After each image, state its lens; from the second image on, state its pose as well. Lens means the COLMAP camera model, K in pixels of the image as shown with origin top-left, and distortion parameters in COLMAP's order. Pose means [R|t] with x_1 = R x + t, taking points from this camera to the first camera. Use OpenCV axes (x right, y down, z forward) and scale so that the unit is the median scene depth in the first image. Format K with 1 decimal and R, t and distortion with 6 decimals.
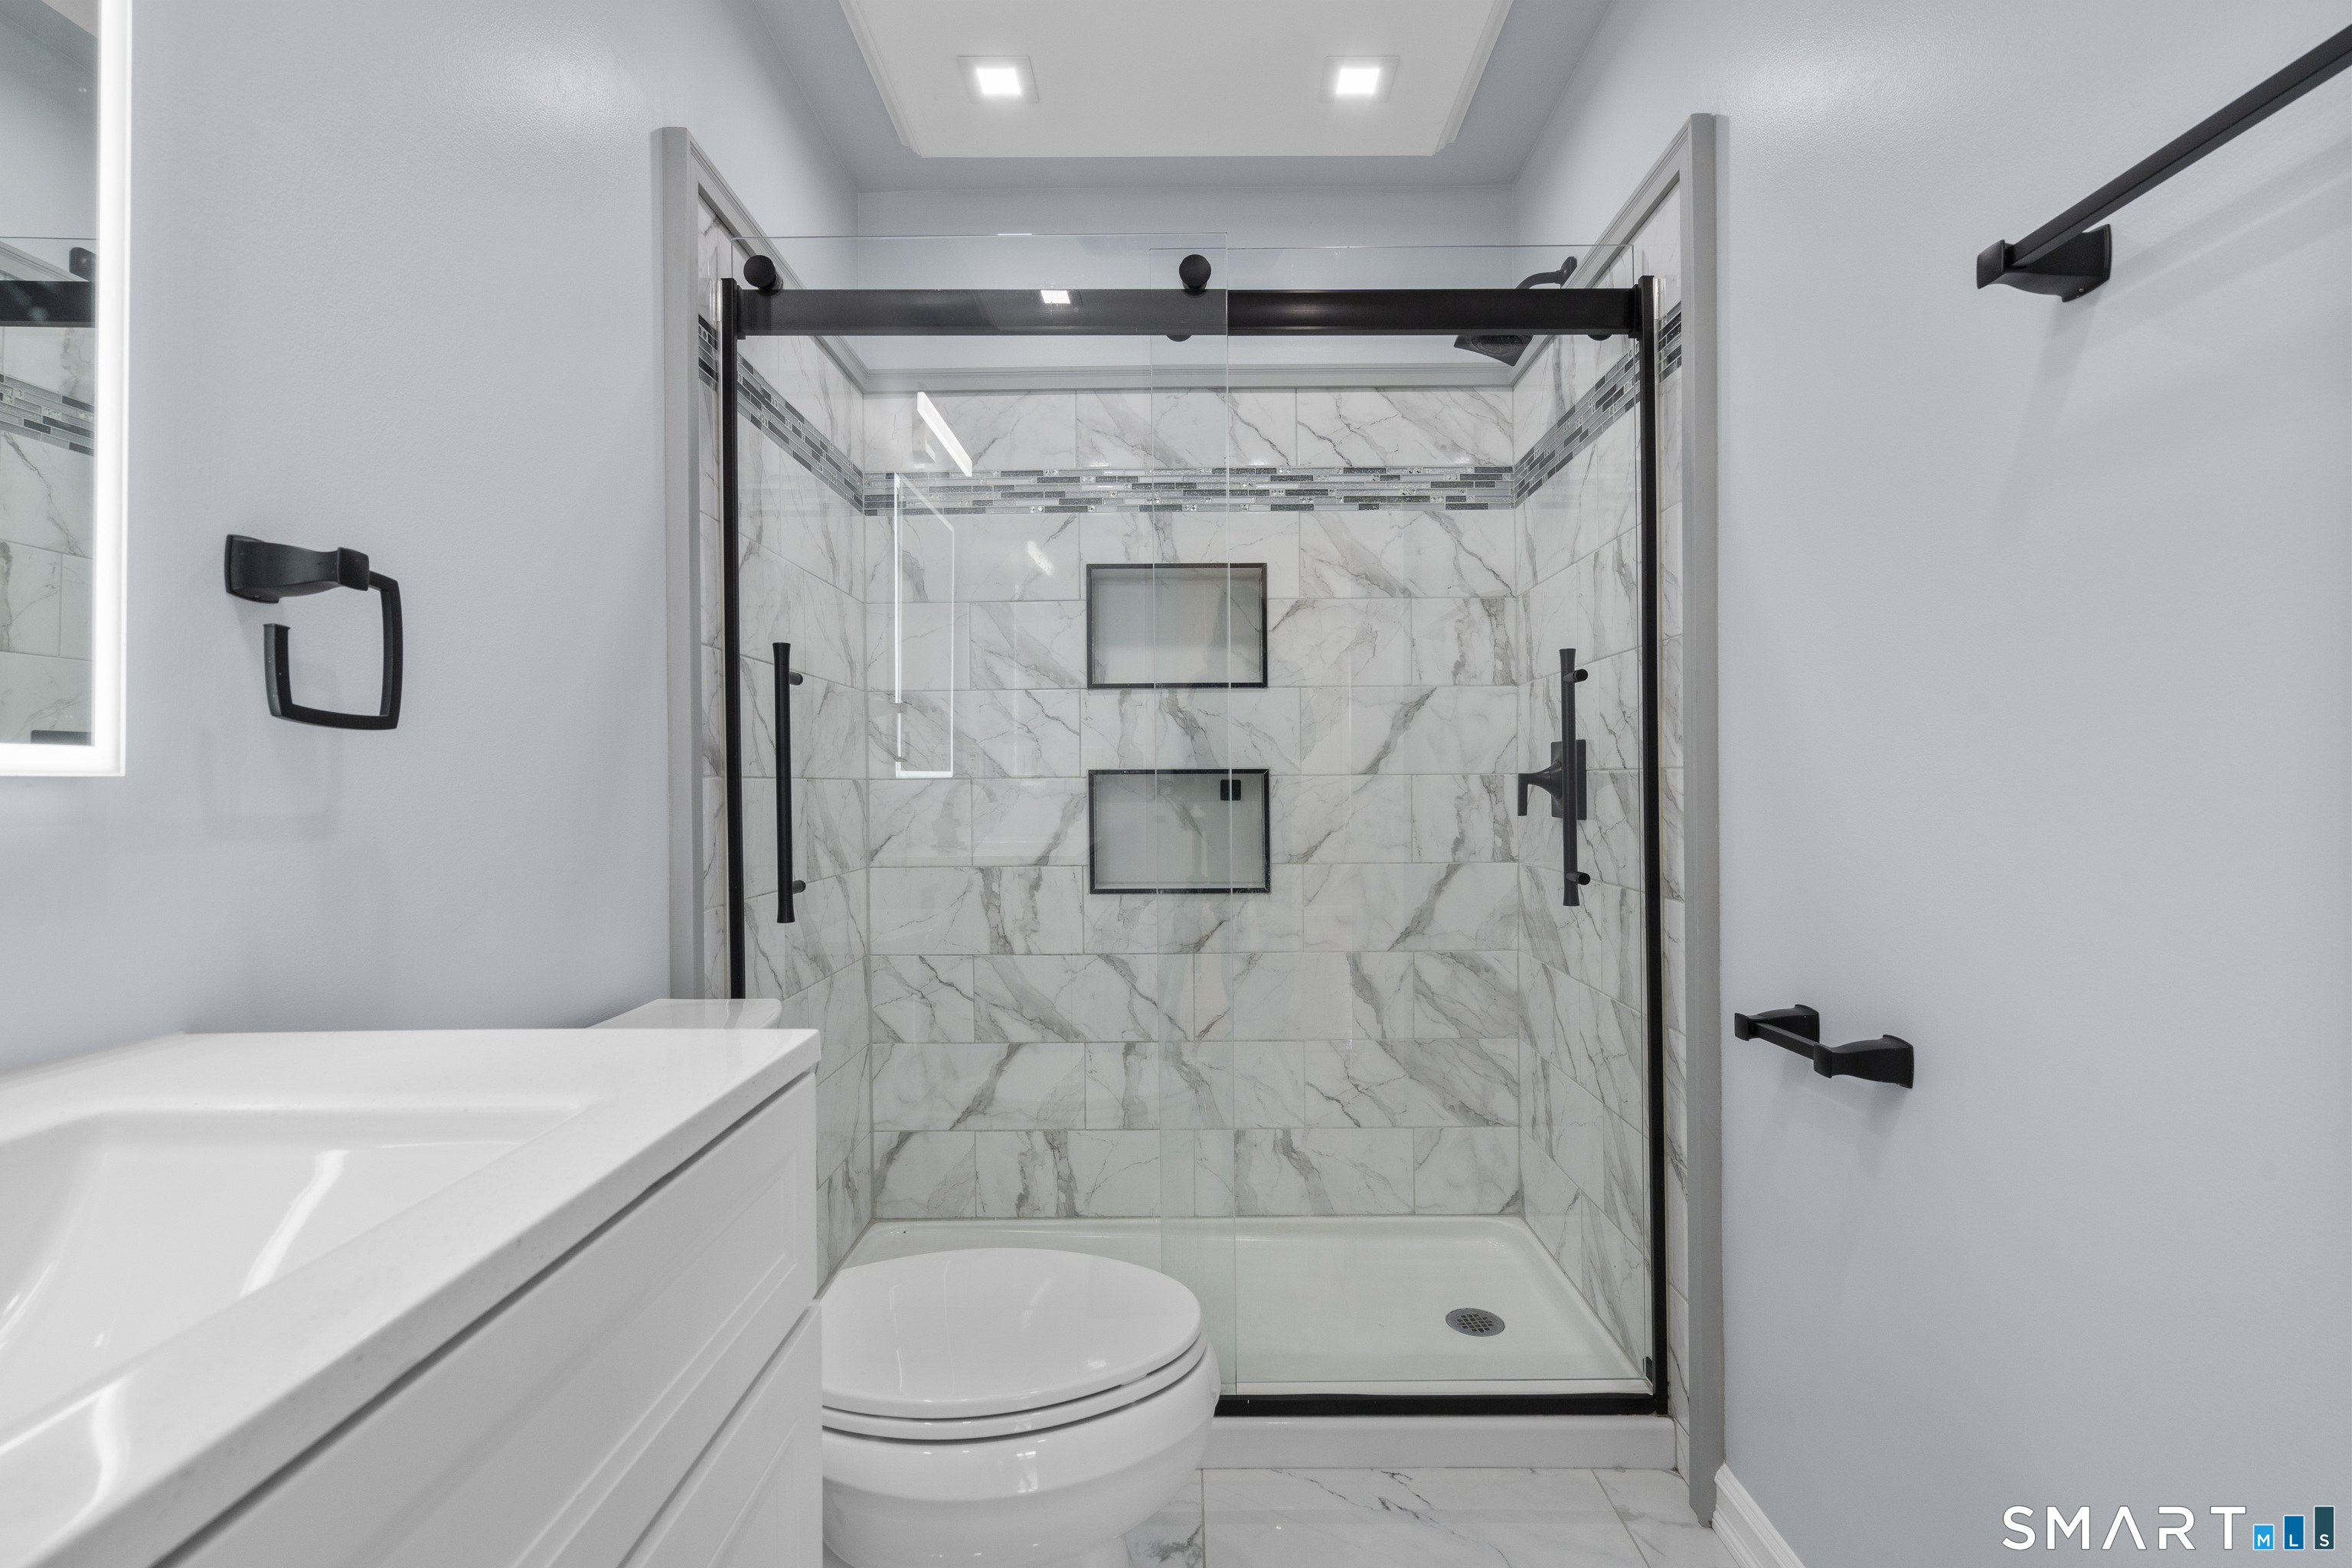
lens RADIAL K [[1060.0, 0, 1173.8], [0, 1060.0, 777.6], [0, 0, 1]] dist [-0.002022, 0.002265]
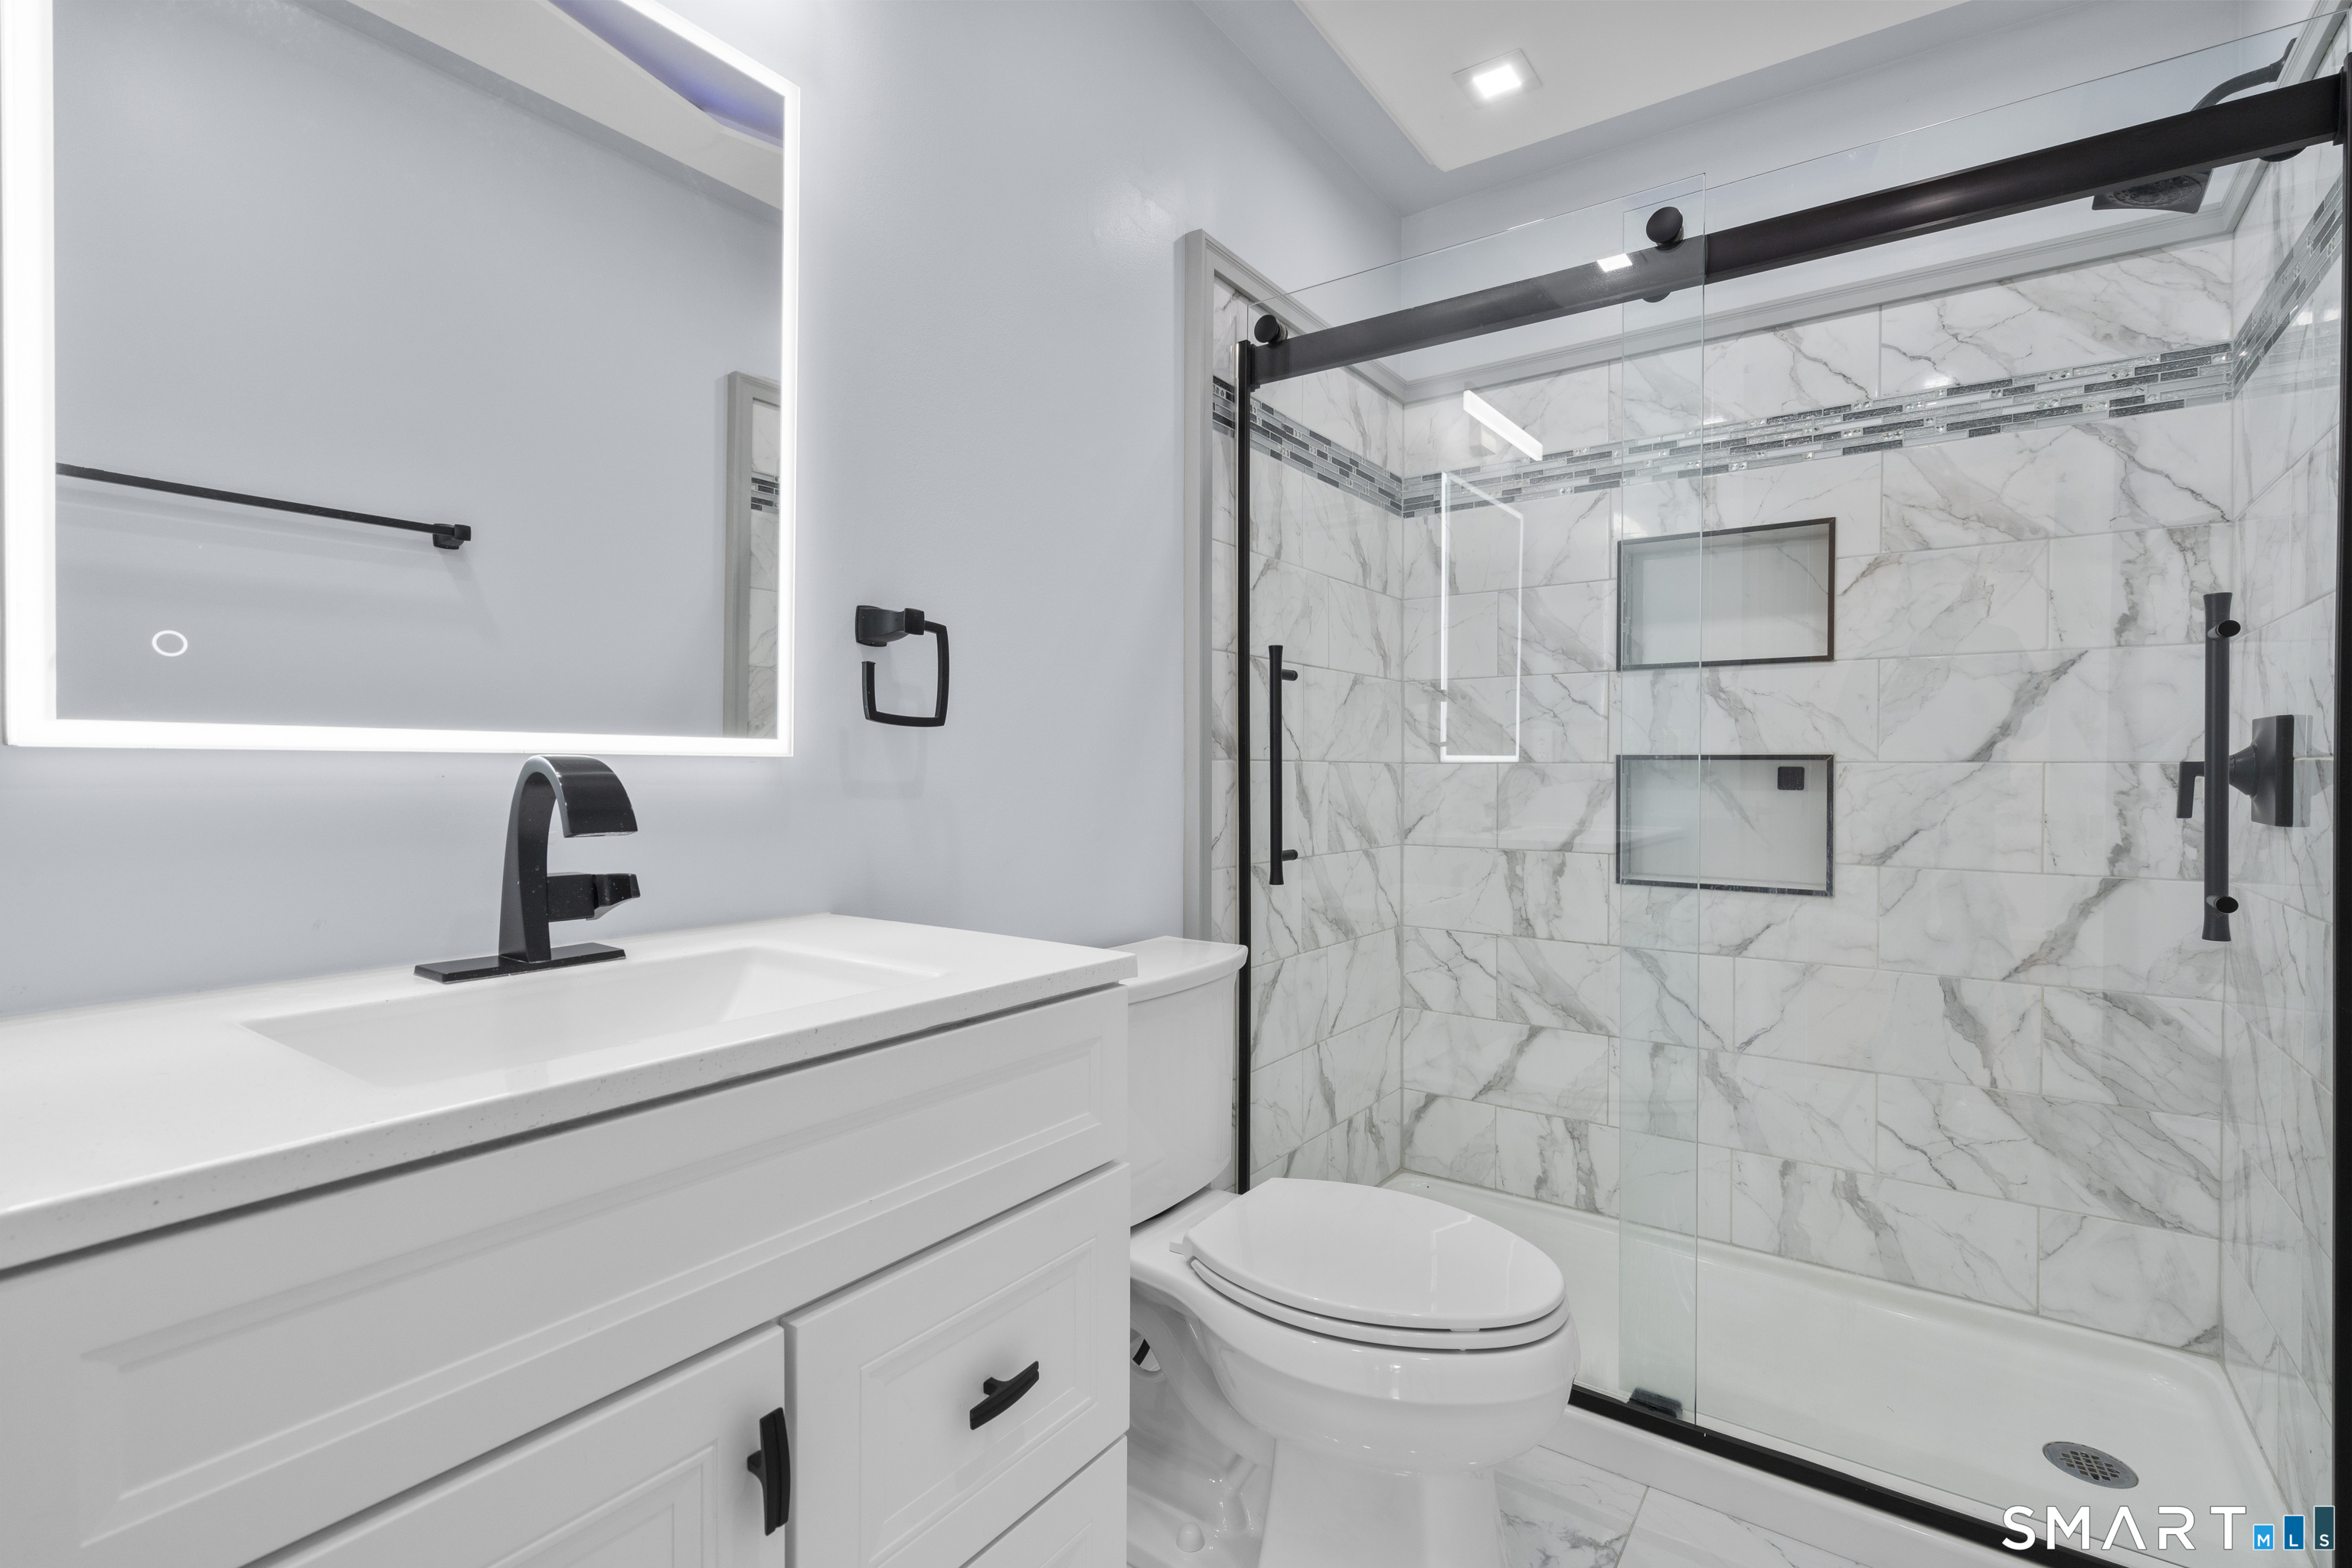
lens RADIAL K [[1060.0, 0, 1197.5], [0, 1060.0, 774.3], [0, 0, 1]] dist [-0.002022, 0.002265]
pose [[0.825496, 0.013593, -0.564245, 0.149665], [-0.007105, 0.999881, 0.013694, -0.000255], [0.564364, -0.007295, 0.825494, -0.010264]]
